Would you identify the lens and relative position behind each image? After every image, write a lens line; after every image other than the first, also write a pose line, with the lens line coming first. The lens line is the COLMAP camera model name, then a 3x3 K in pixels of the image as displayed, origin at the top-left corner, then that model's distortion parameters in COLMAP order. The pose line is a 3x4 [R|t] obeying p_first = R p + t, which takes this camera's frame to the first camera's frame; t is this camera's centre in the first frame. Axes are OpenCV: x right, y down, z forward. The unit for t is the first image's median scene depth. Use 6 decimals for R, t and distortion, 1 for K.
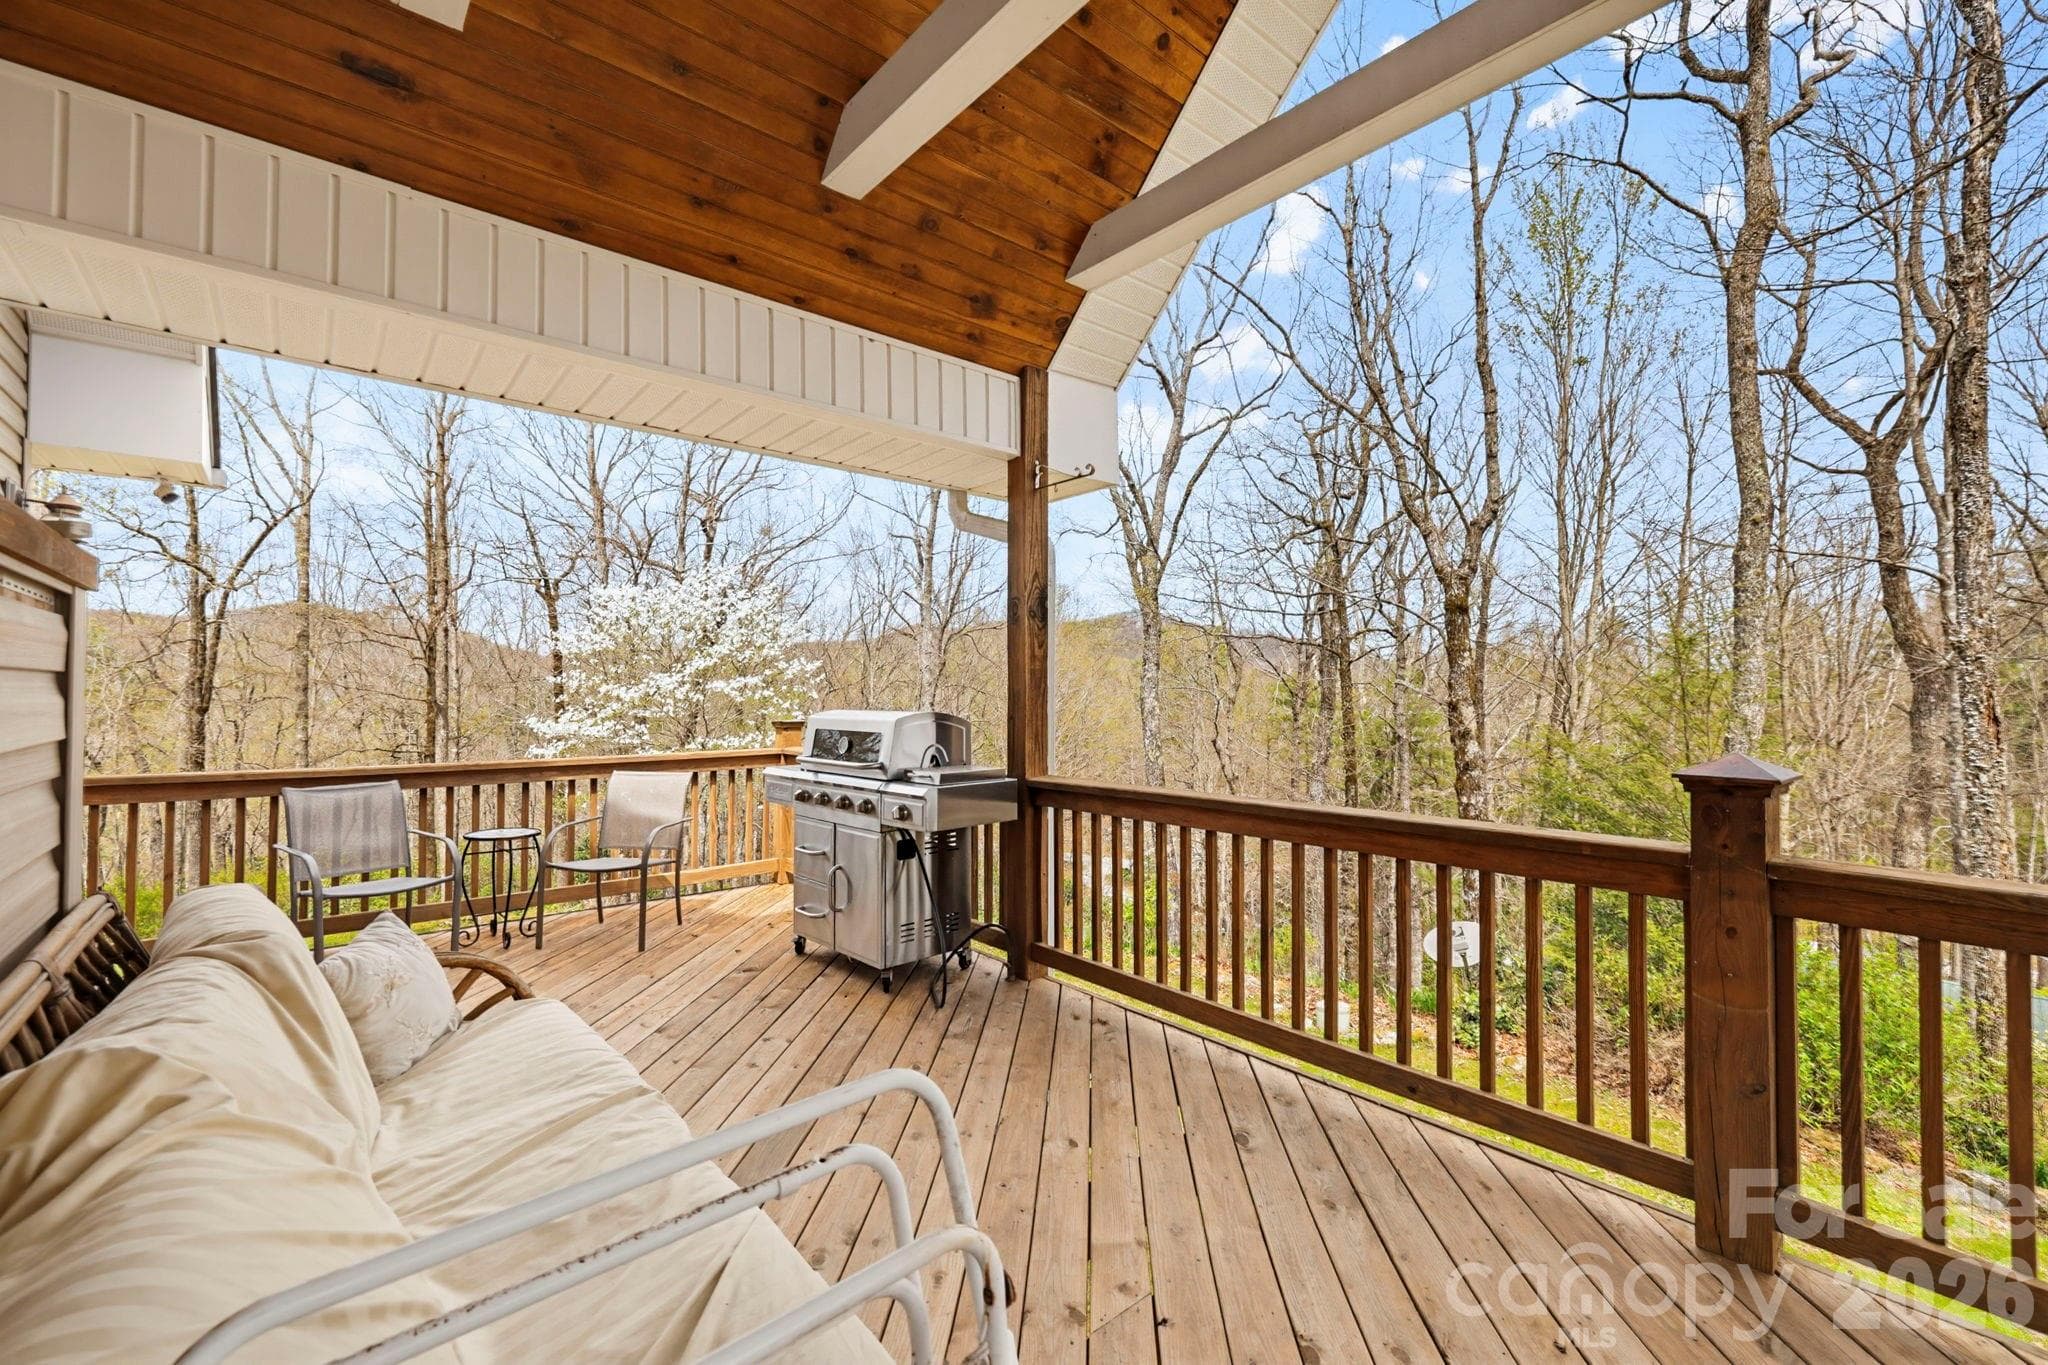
lens RADIAL K [[871.2, 0, 1024.0], [0, 871.2, 682.5], [0, 0, 1]] dist [0.000847, 0.000152]
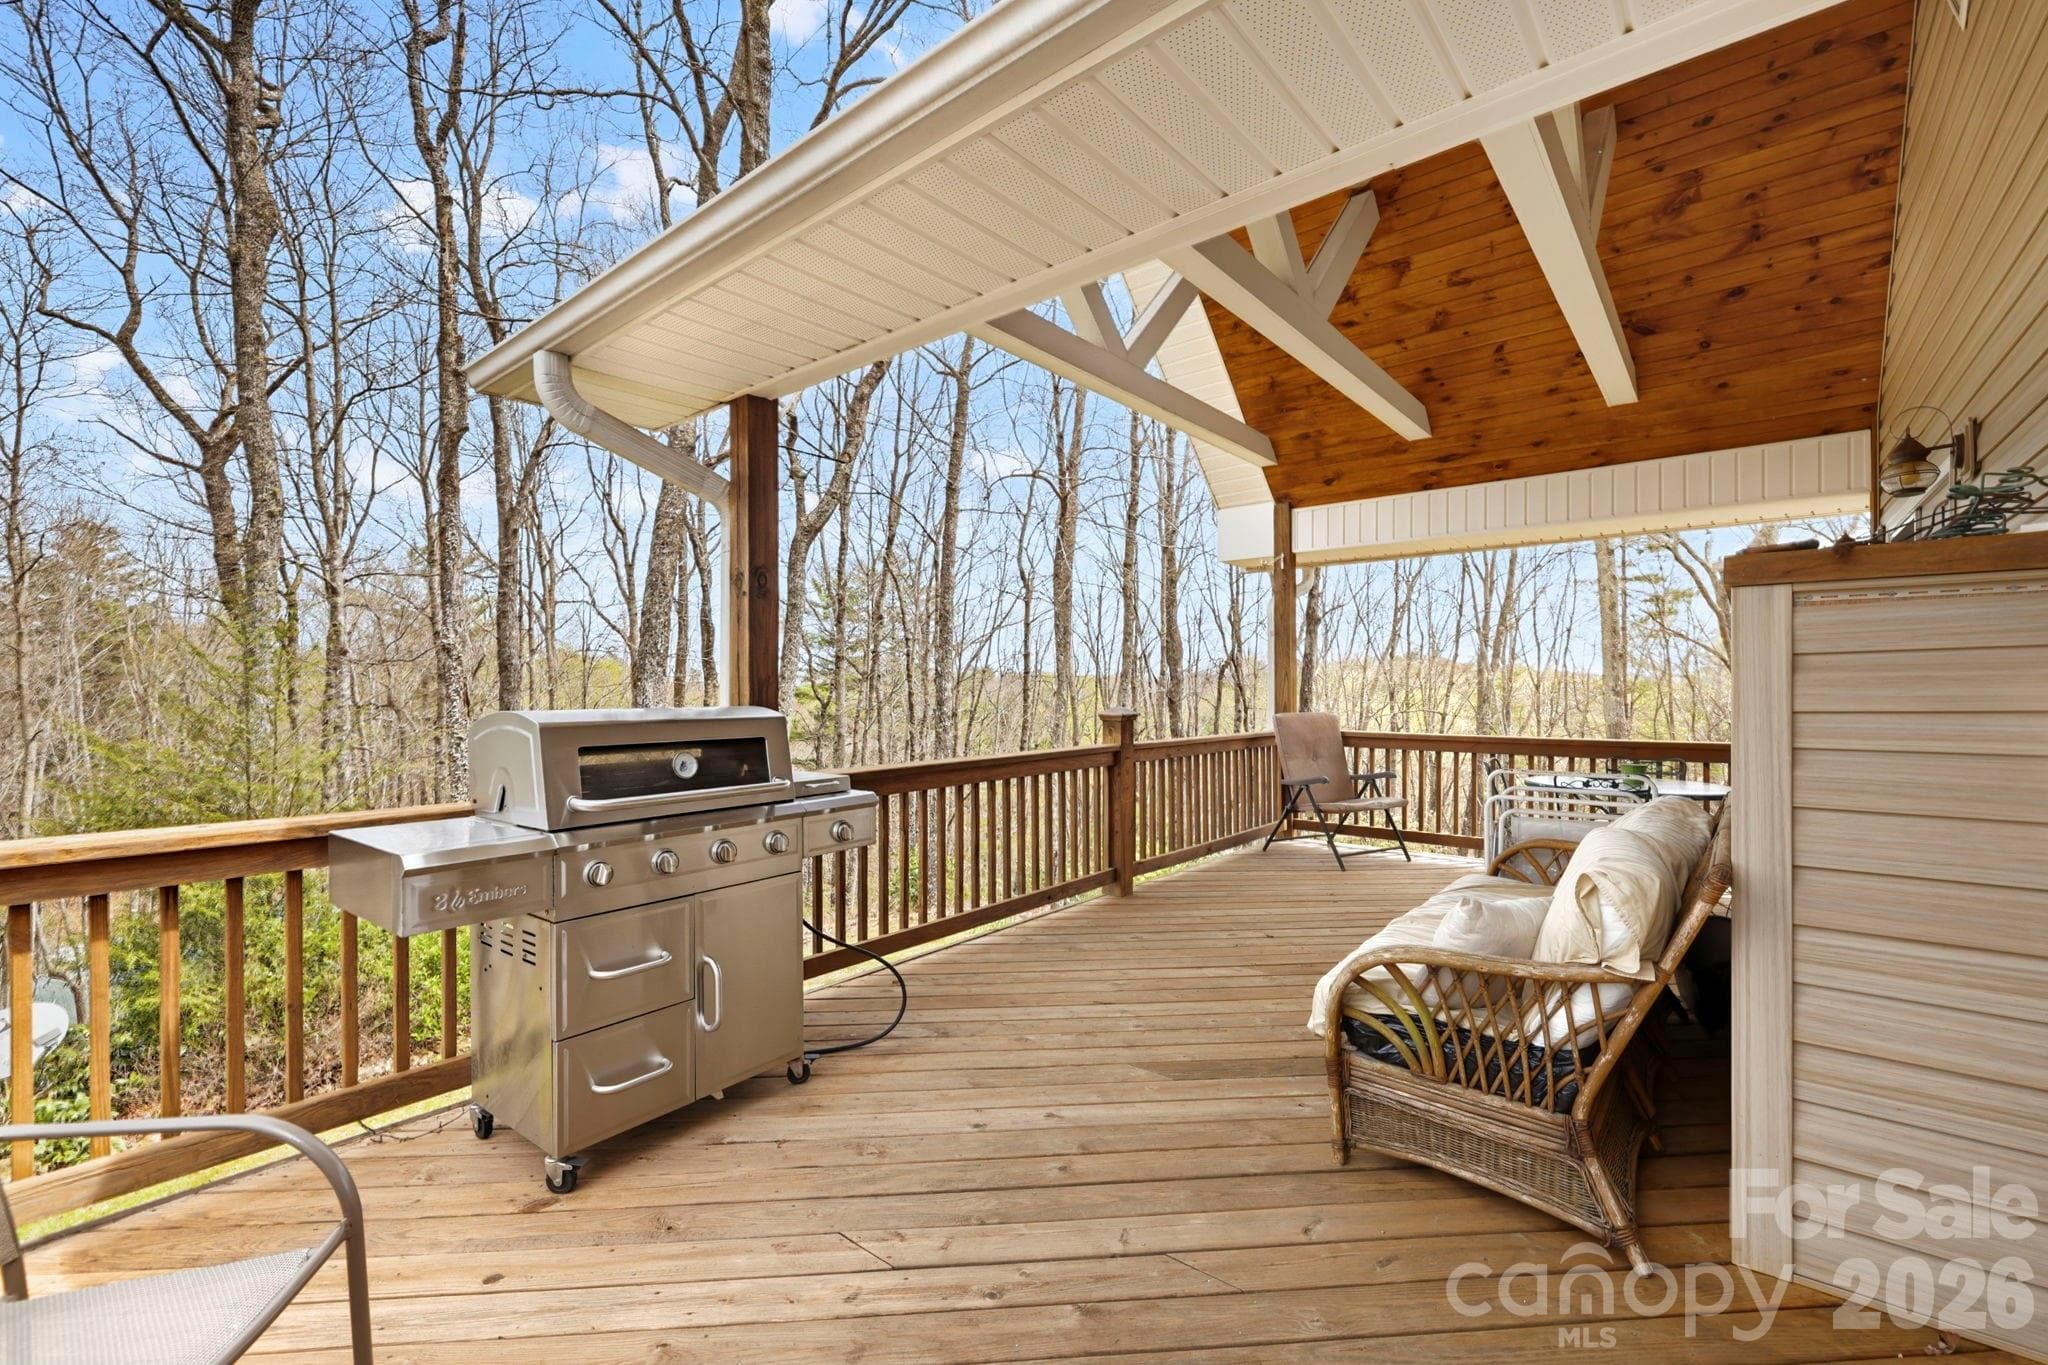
lens RADIAL K [[850.6, 0, 1024.0], [0, 850.6, 682.5], [0, 0, 1]] dist [0.000259, 0.000023]
pose [[-0.180419, 0.001052, 0.983589, -0.346885], [-0.012493, 0.999916, -0.003361, 0.004770], [-0.983510, -0.012895, -0.180391, 0.369705]]
